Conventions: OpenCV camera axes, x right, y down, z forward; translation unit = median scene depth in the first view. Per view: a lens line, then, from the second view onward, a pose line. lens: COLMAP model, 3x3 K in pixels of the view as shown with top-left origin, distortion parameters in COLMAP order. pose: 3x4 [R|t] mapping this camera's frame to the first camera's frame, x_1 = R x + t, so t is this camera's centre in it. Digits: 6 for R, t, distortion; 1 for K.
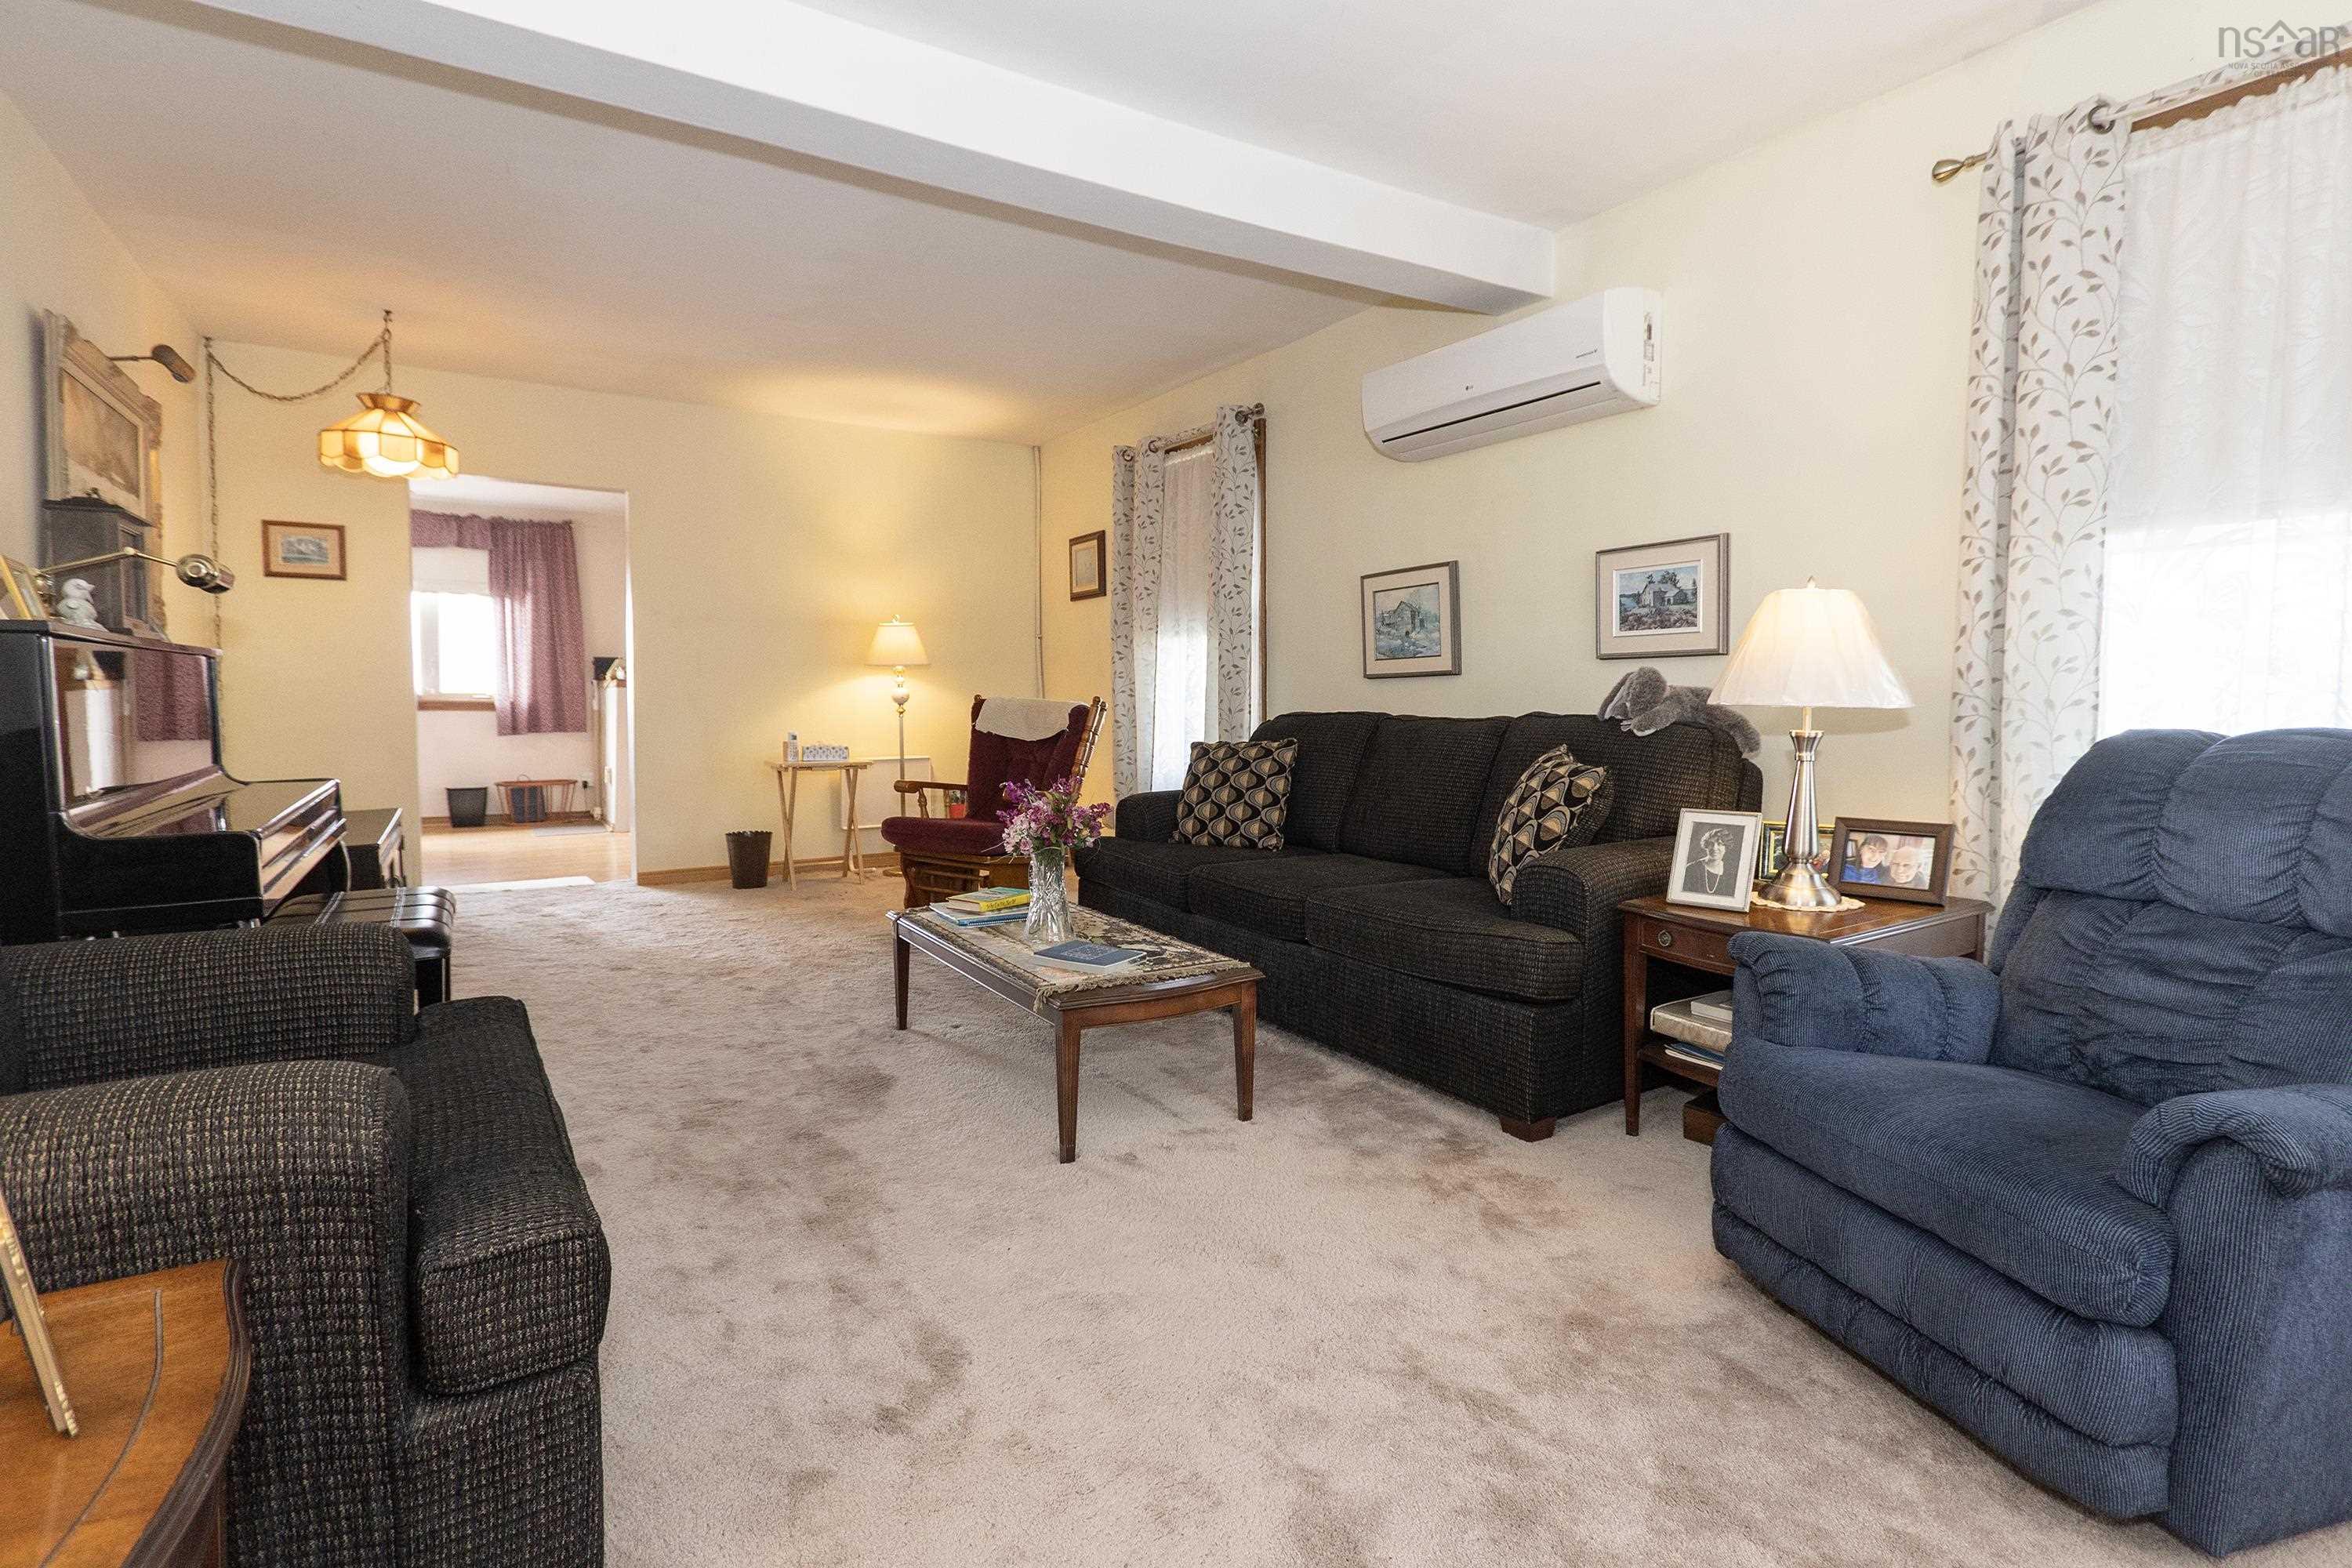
lens RADIAL K [[1129.9, 0, 1181.1], [0, 1129.9, 771.6], [0, 0, 1]] dist [0.000565, -0.000105]
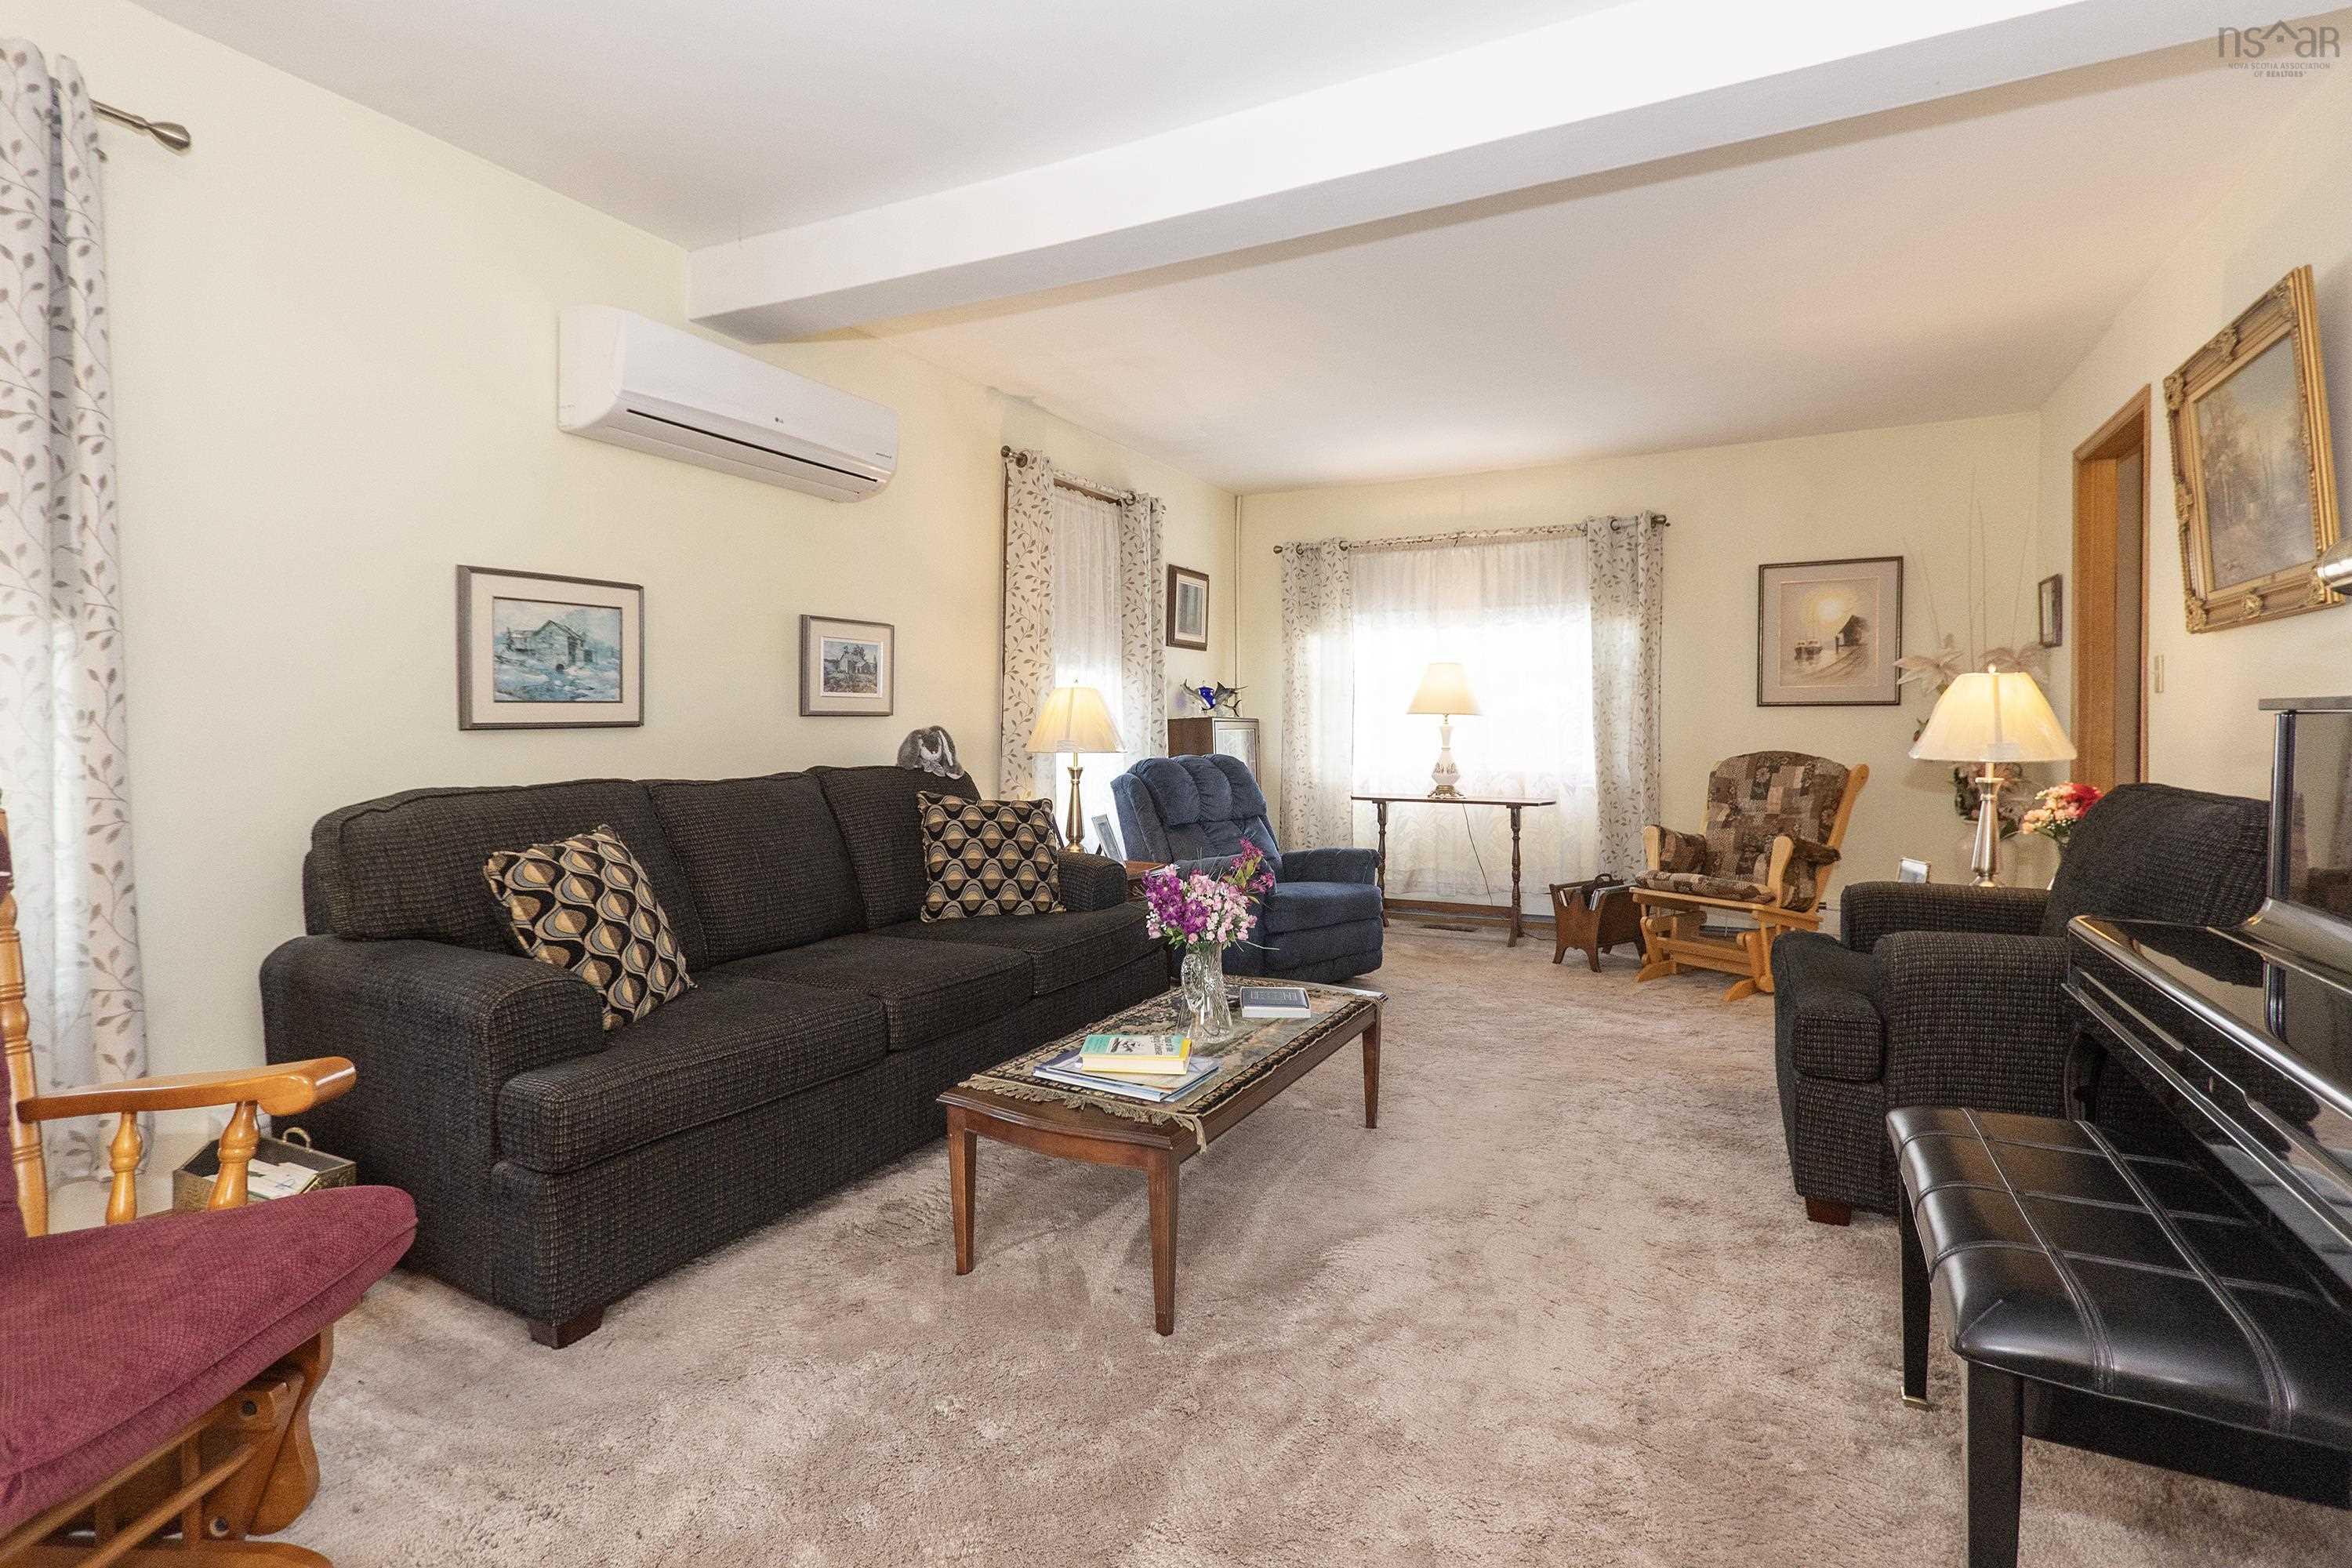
lens RADIAL K [[1106.0, 0, 1178.2], [0, 1106.0, 762.3], [0, 0, 1]] dist [0.001482, -0.000905]
pose [[-0.499216, -0.031681, 0.865898, -0.618319], [0.052763, 0.996365, 0.066875, -0.091457], [-0.864870, 0.079073, -0.495729, 1.044281]]
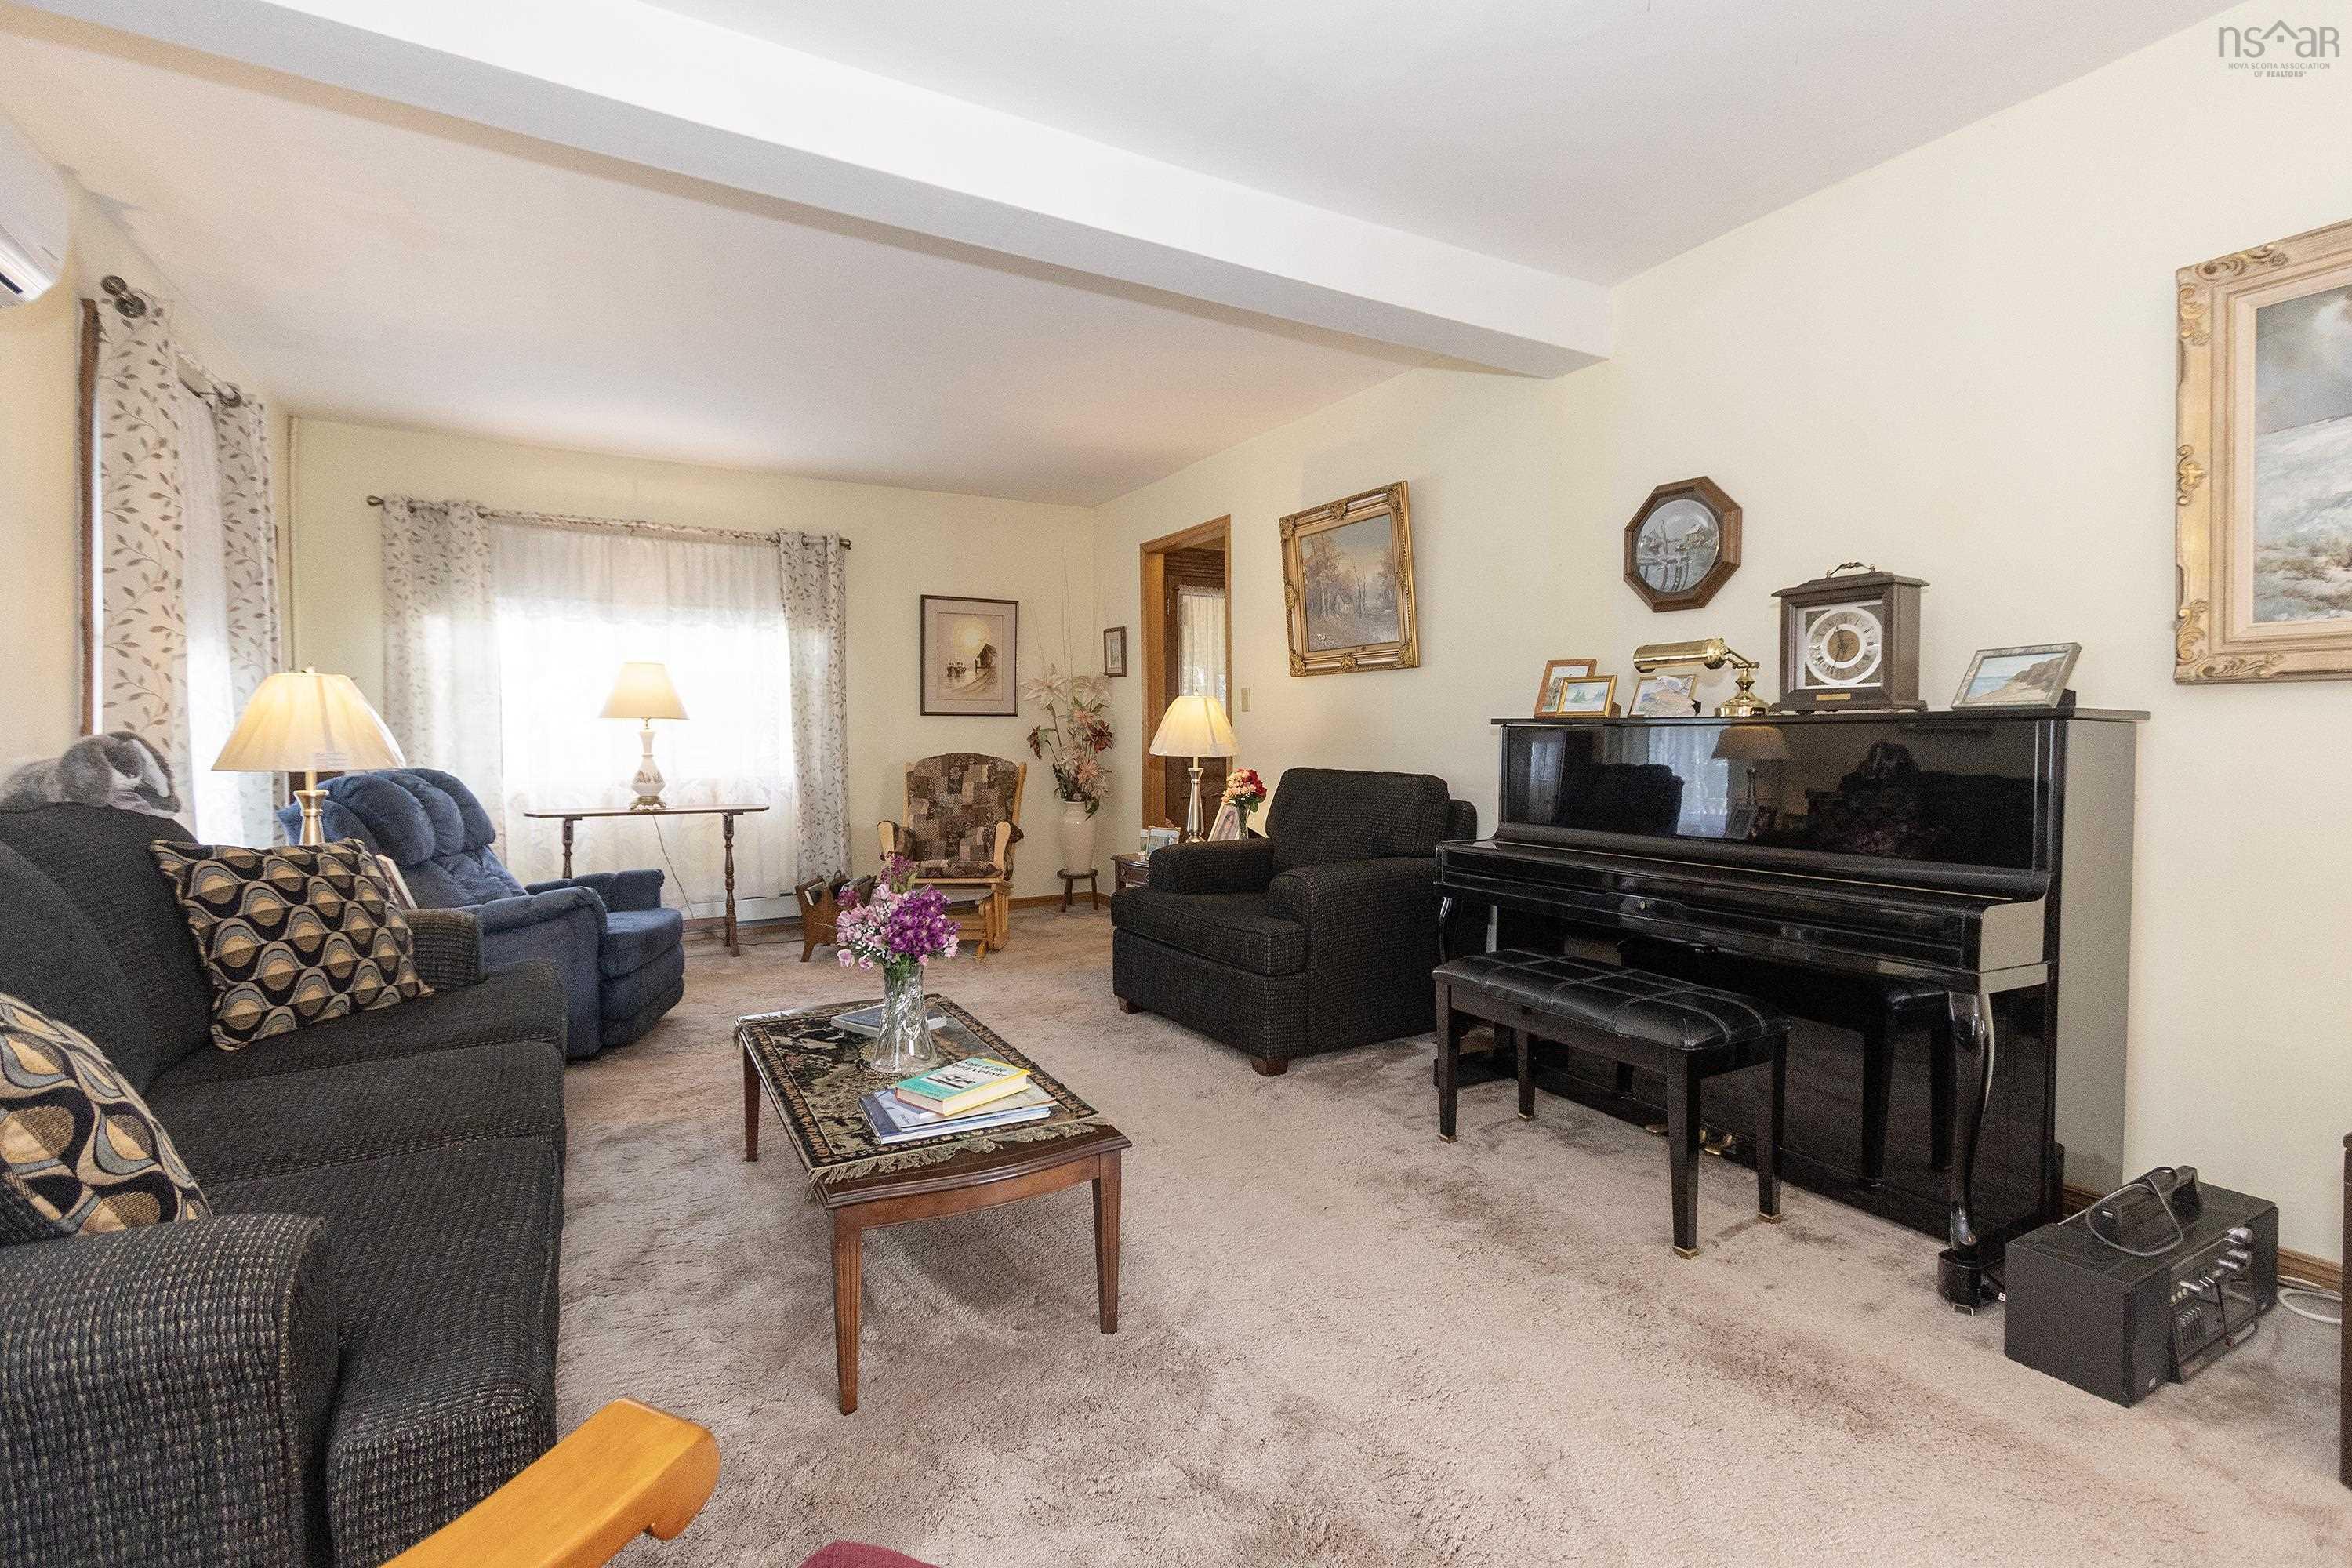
lens RADIAL K [[1082.0, 0, 1173.4], [0, 1082.0, 777.6], [0, 0, 1]] dist [0.008911, -0.000303]
pose [[-0.998661, -0.007119, 0.051239, -0.257855], [-0.001666, 0.994399, 0.105678, -0.106693], [-0.051704, 0.105451, -0.993079, 1.279956]]
